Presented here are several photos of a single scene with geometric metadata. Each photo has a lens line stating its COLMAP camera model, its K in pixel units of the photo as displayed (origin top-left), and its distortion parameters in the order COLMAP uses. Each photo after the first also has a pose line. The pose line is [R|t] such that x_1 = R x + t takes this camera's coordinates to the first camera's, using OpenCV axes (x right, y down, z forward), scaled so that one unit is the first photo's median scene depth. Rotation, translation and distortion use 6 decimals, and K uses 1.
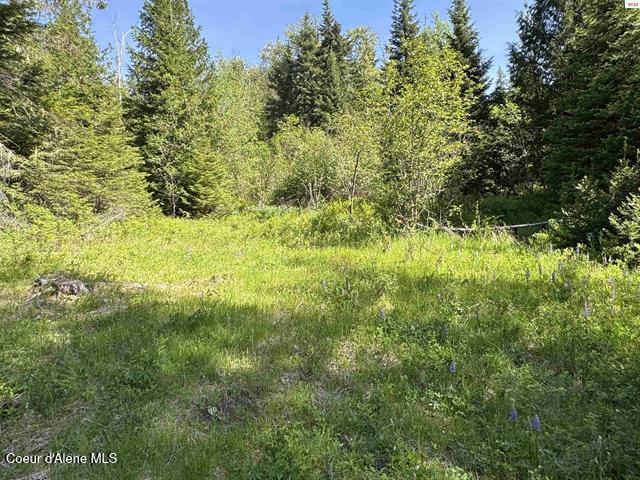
lens RADIAL K [[411.9, 0, 319.0], [0, 411.9, 239.1], [0, 0, 1]] dist [0.011414, 0.001377]
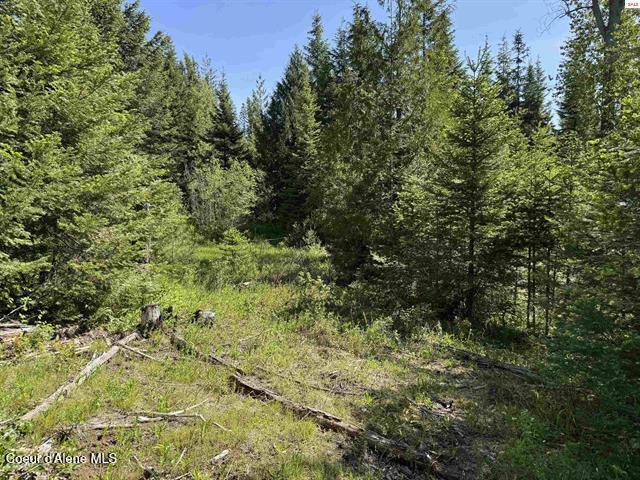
lens RADIAL K [[447.7, 0, 319.9], [0, 447.7, 238.8], [0, 0, 1]] dist [-0.000259, -0.000033]
pose [[0.805074, 0.041351, 0.591731, -0.886051], [-0.016562, 0.998745, -0.047261, 0.088313], [-0.592943, 0.028248, 0.804749, -1.339438]]
